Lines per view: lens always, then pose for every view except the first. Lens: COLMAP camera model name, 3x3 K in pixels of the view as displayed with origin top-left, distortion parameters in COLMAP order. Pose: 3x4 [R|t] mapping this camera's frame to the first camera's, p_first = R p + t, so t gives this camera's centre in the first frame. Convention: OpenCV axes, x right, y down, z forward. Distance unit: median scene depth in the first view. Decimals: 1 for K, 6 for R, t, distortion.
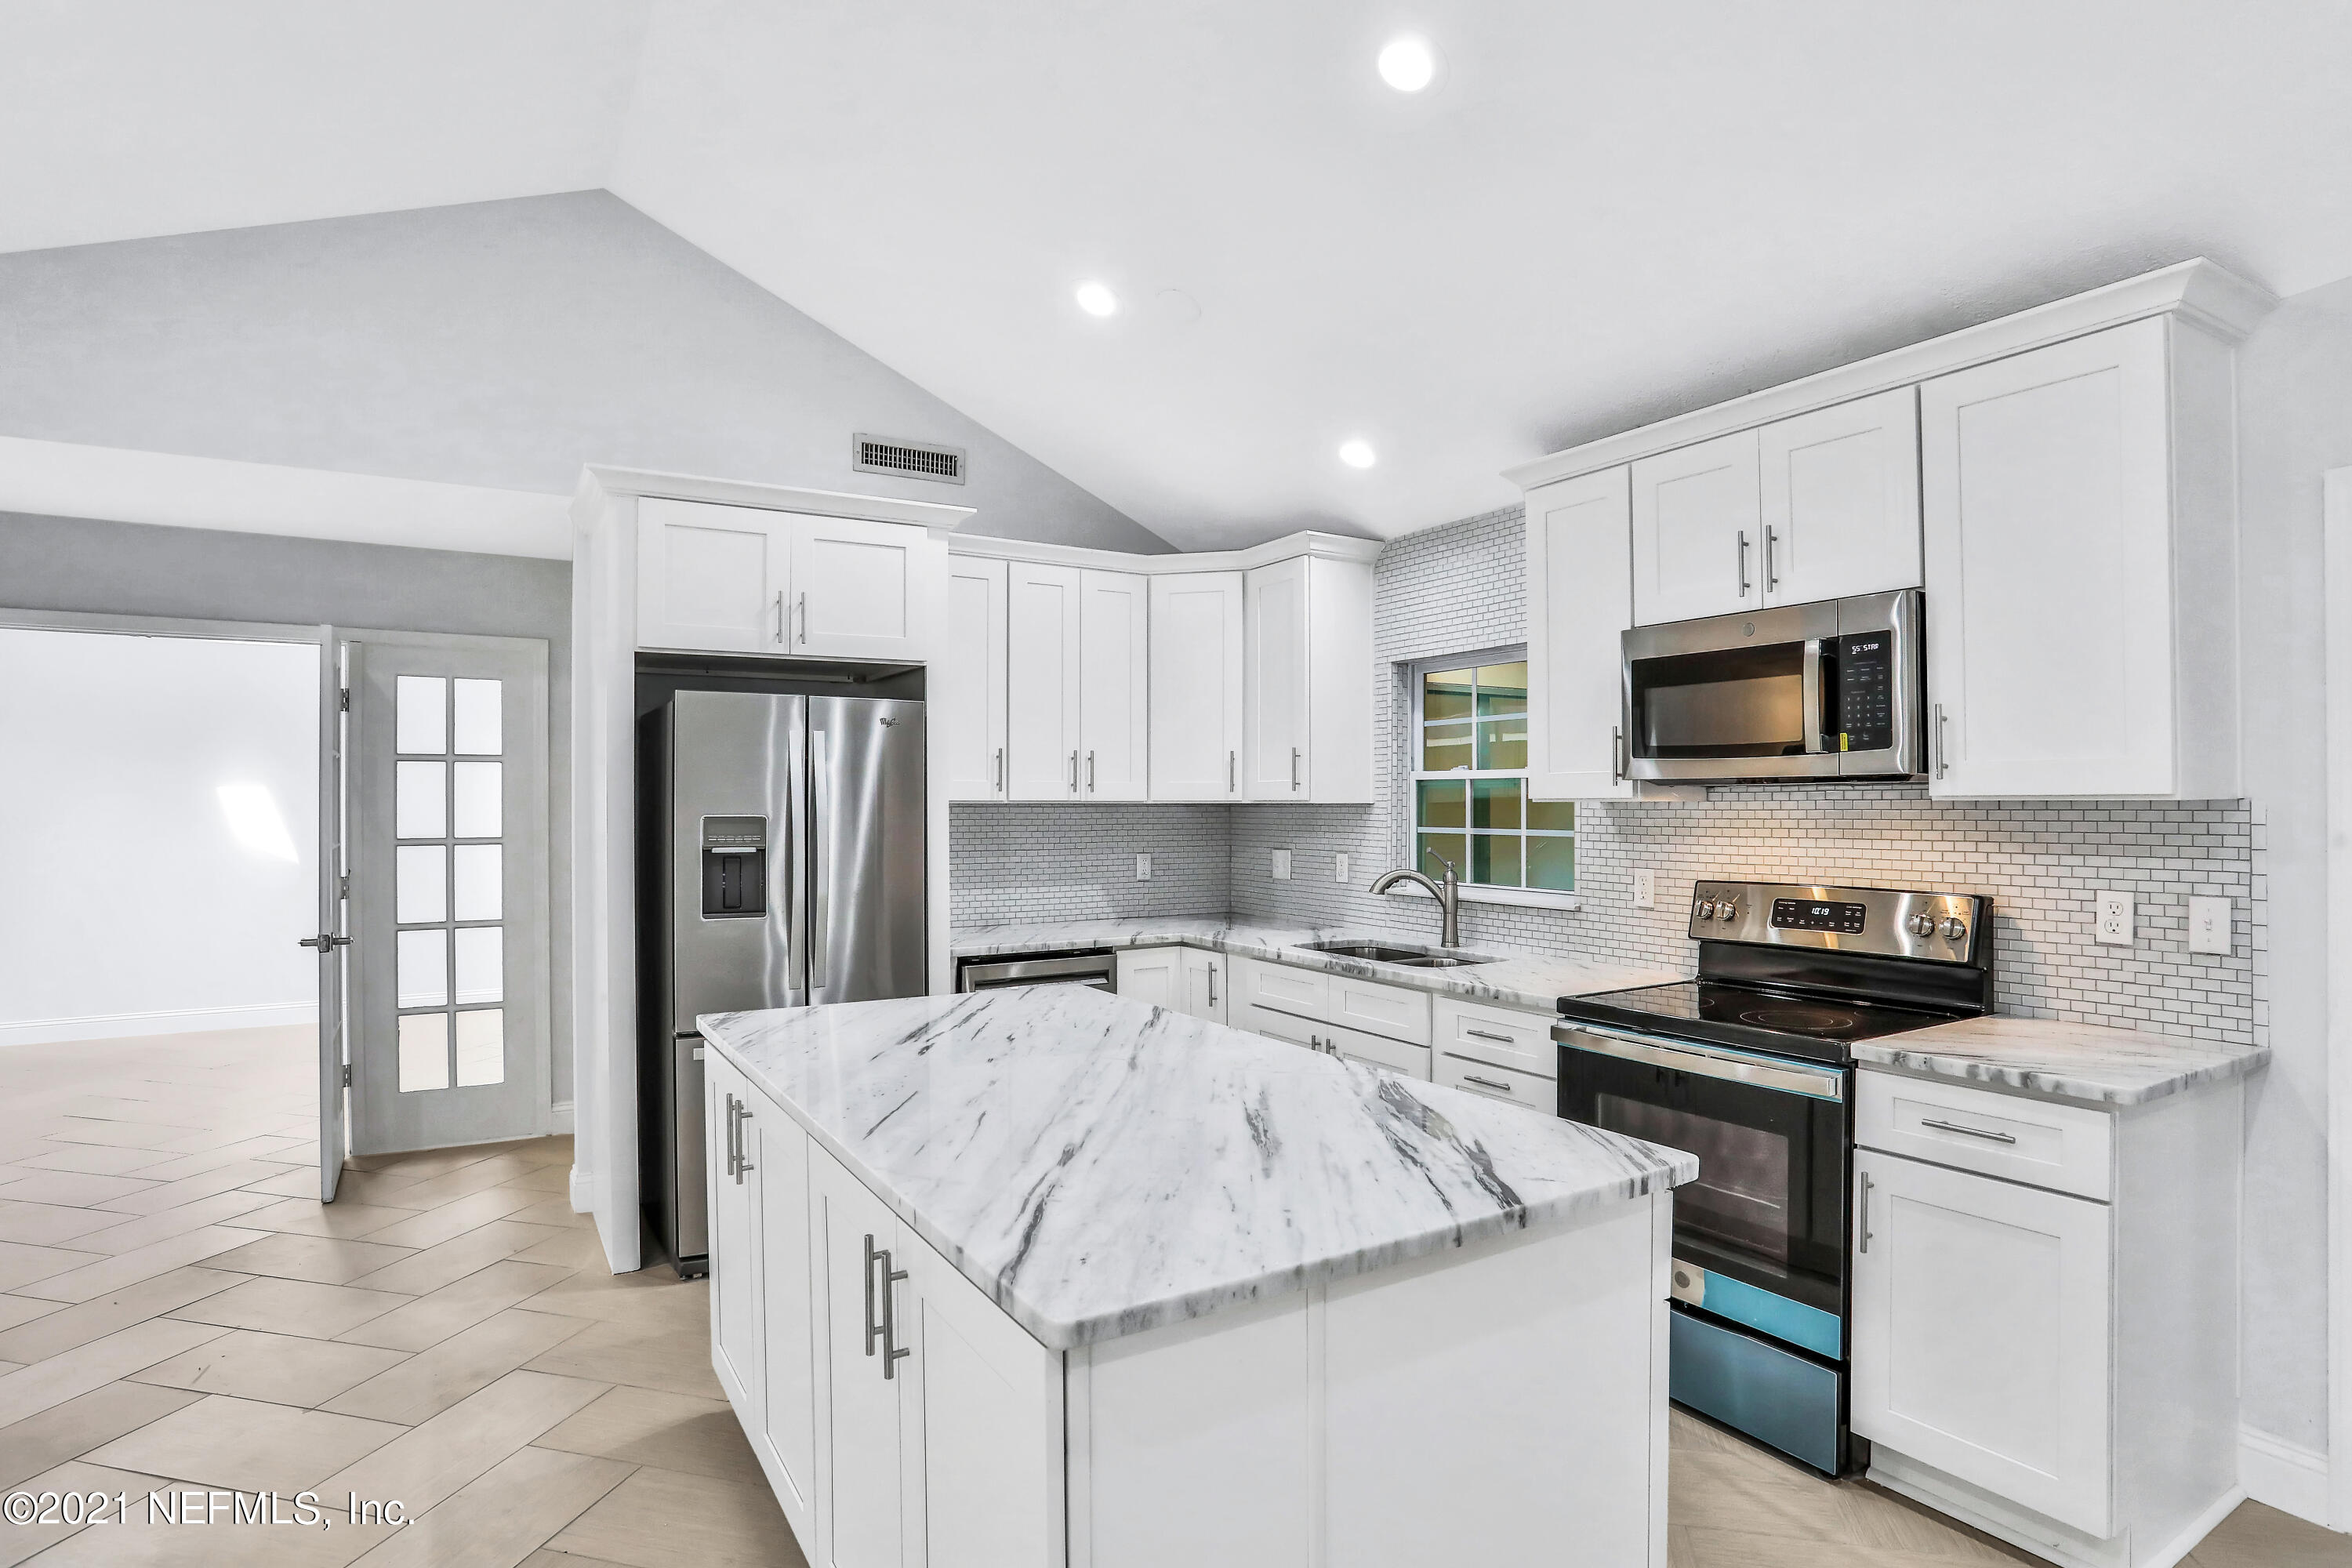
lens RADIAL K [[1234.0, 0, 1151.4], [0, 1234.0, 777.2], [0, 0, 1]] dist [-0.056333, 0.018343]
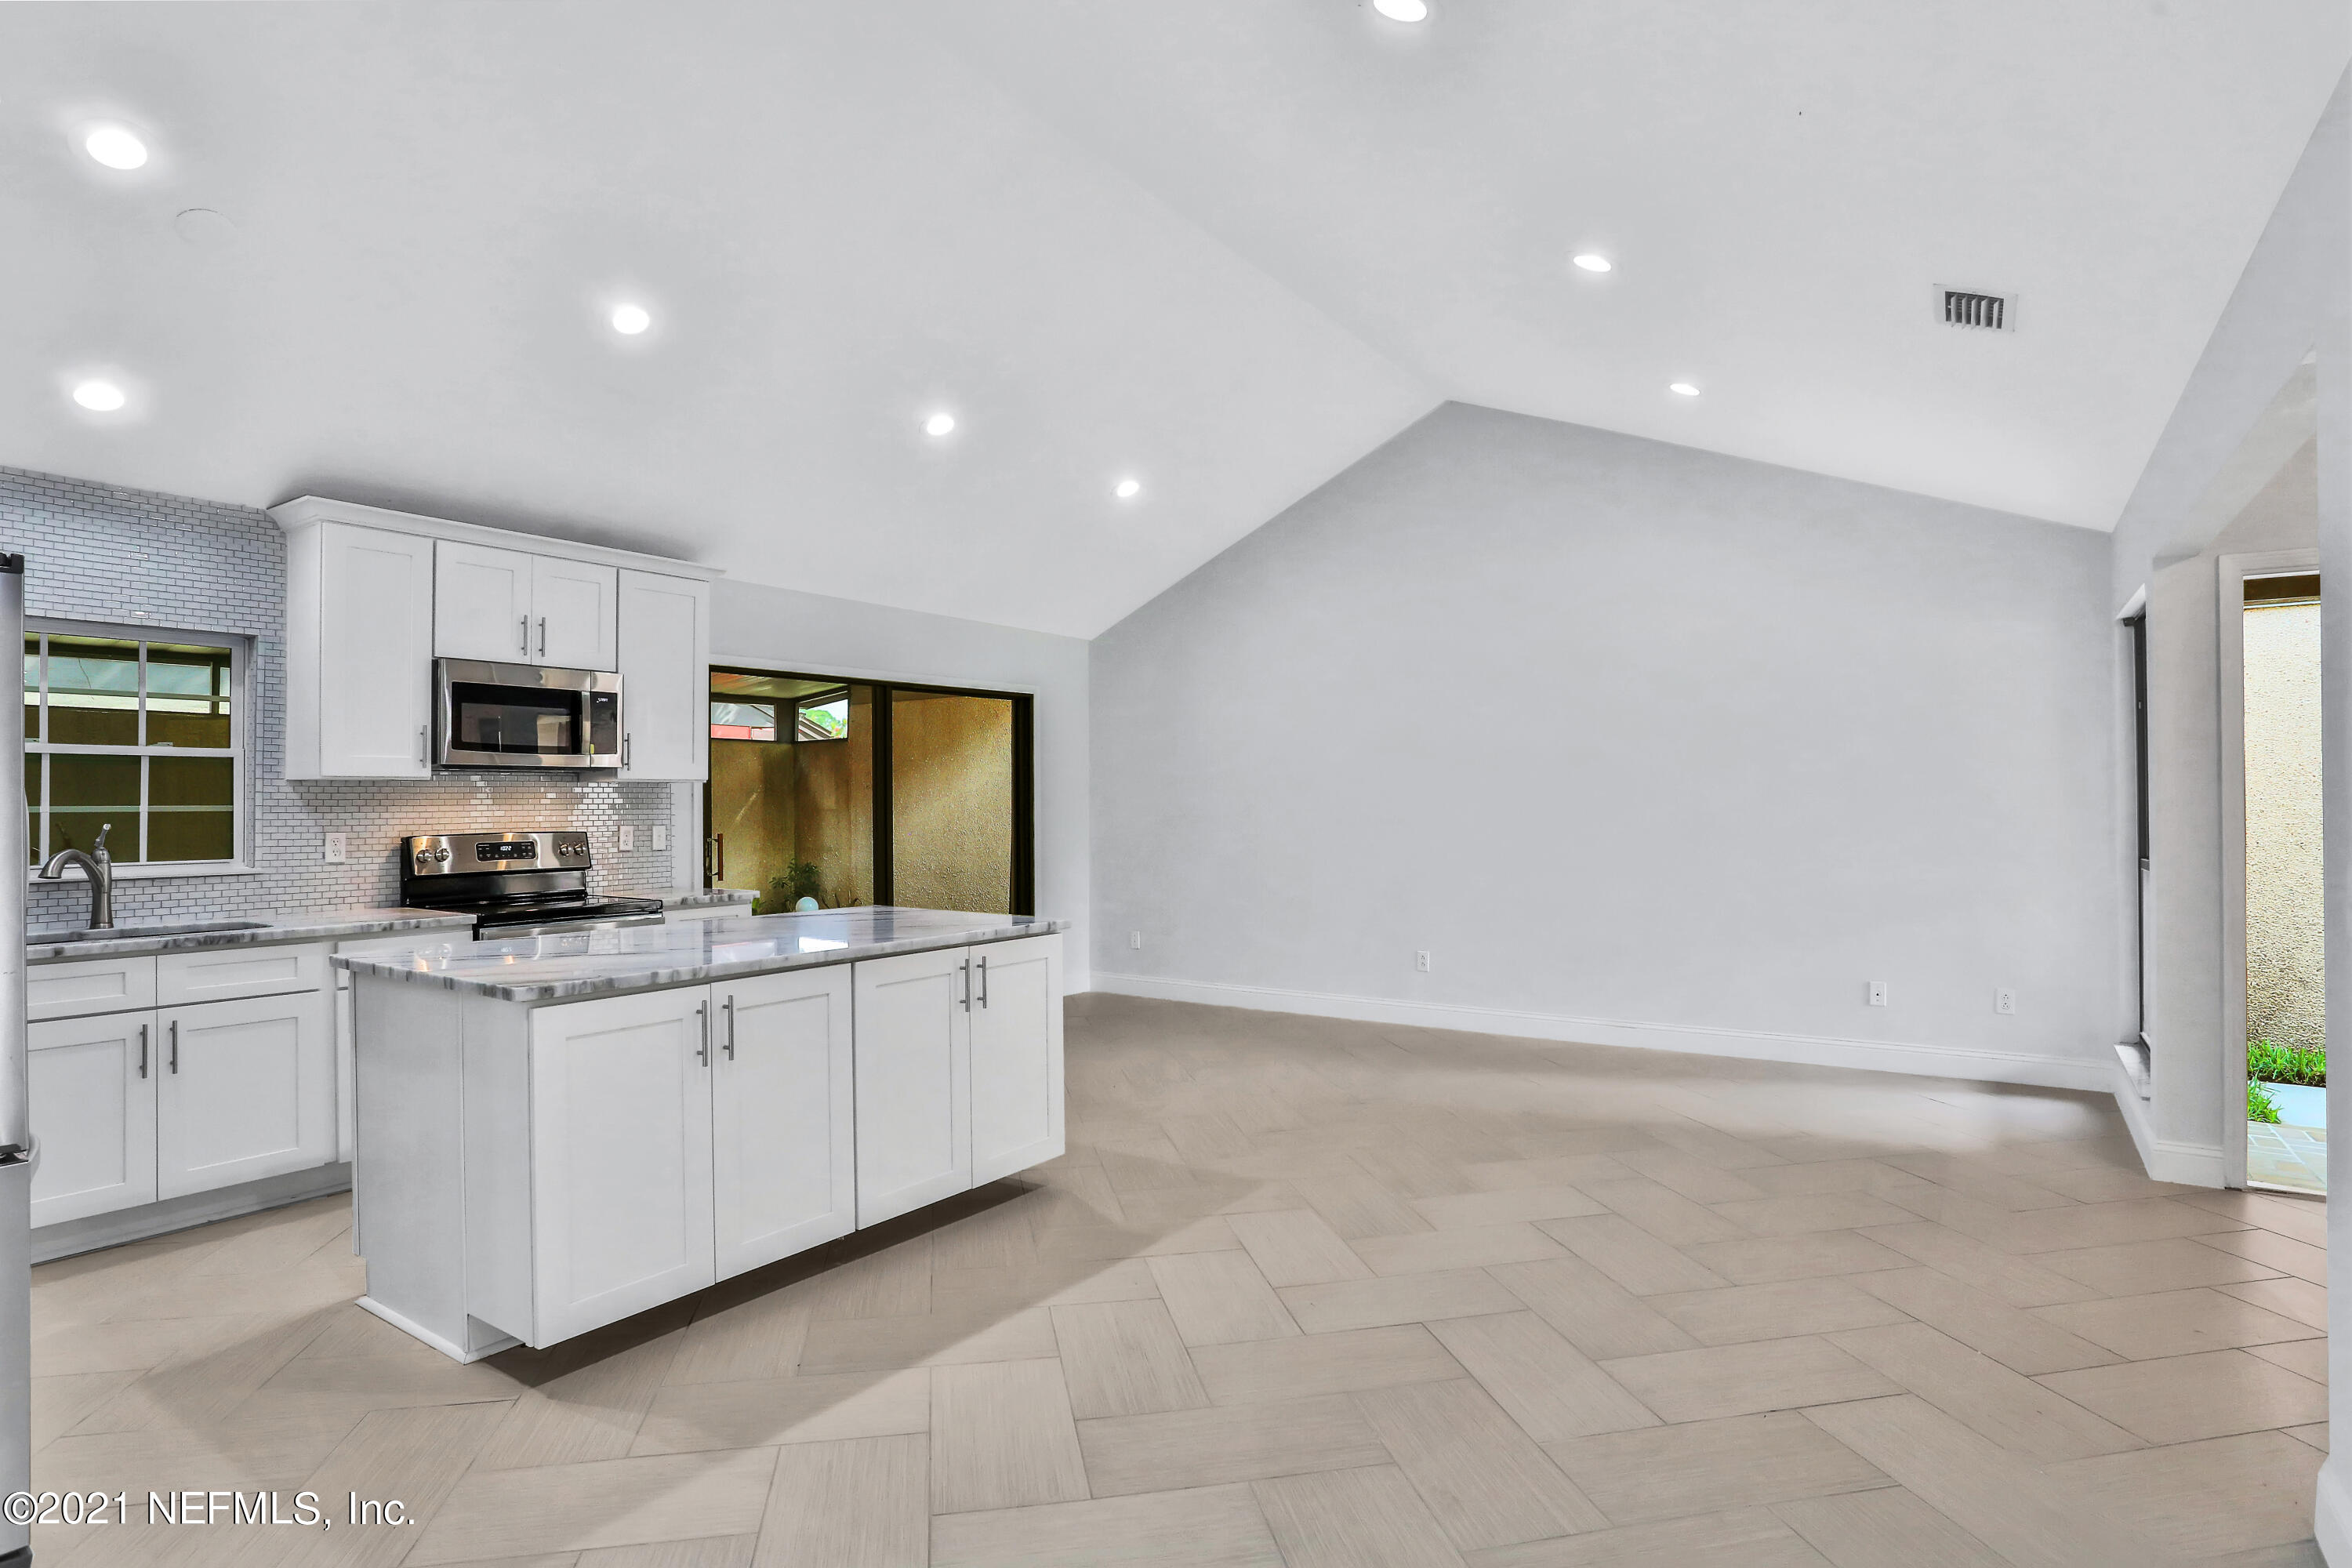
lens RADIAL K [[1234.0, 0, 1173.4], [0, 1234.0, 782.2], [0, 0, 1]] dist [-0.056333, 0.018343]
pose [[-0.422914, 0.016918, 0.906012, -1.109509], [-0.011858, 0.999637, -0.024201, 0.041715], [-0.906092, -0.020979, -0.422559, 0.736740]]
